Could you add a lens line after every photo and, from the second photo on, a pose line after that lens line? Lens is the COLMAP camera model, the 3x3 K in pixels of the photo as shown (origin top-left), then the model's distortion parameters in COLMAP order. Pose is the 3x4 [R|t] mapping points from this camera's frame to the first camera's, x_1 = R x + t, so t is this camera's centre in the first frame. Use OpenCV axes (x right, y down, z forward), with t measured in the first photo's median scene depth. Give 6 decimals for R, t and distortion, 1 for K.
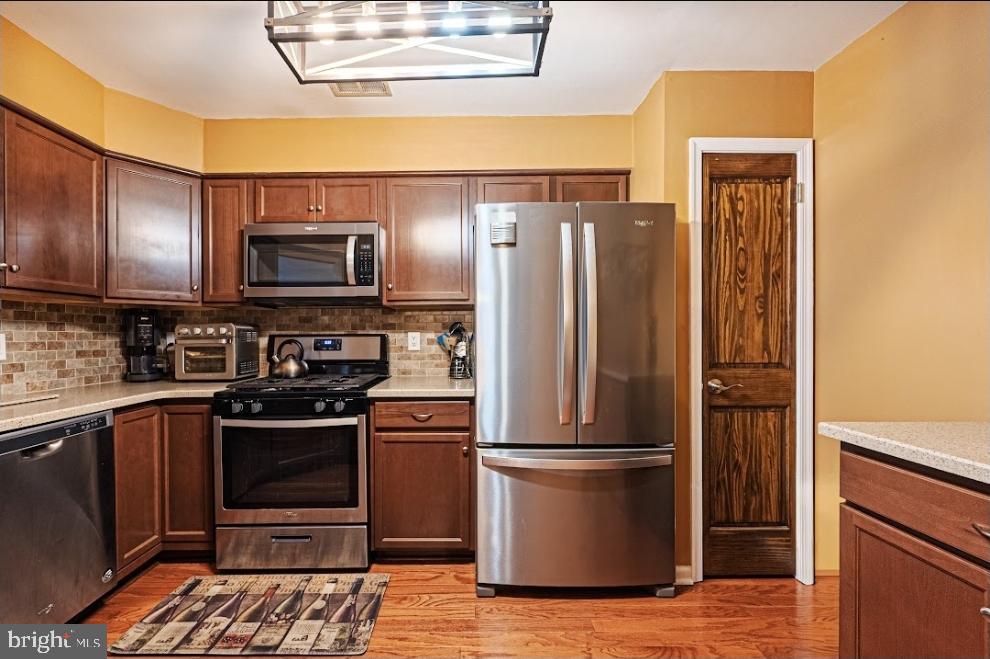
lens RADIAL K [[389.4, 0, 495.0], [0, 389.4, 329.5], [0, 0, 1]] dist [-0.001265, -0.000155]
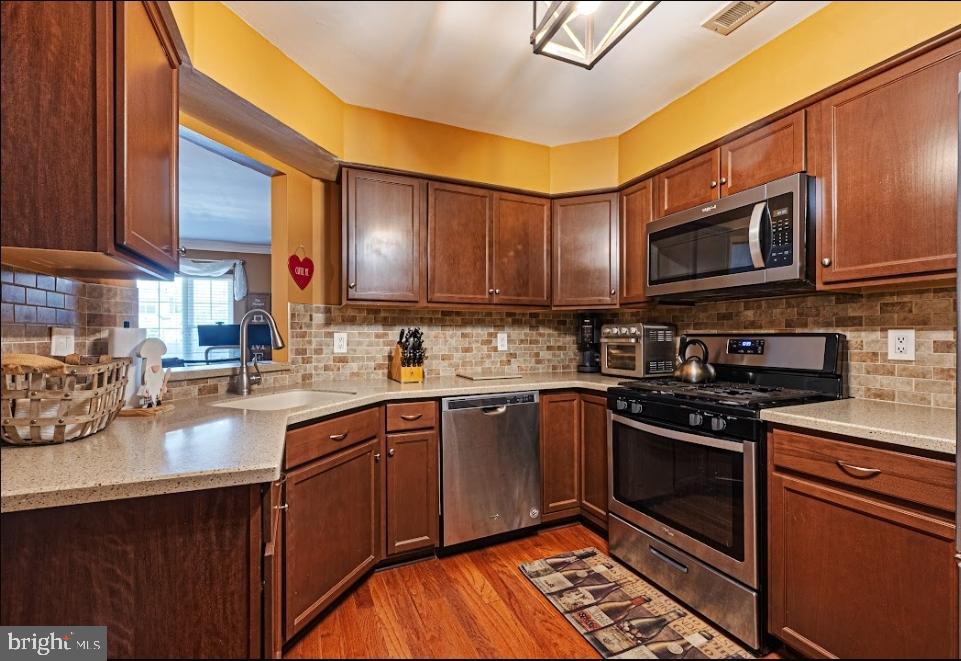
lens RADIAL K [[415.0, 0, 480.5], [0, 415.0, 330.5], [0, 0, 1]] dist [-0.007773, -0.000194]
pose [[0.367616, -0.007333, -0.929949, 0.203424], [0.013021, 0.999911, -0.002737, 0.001624], [0.929887, -0.011102, 0.367678, 0.228769]]
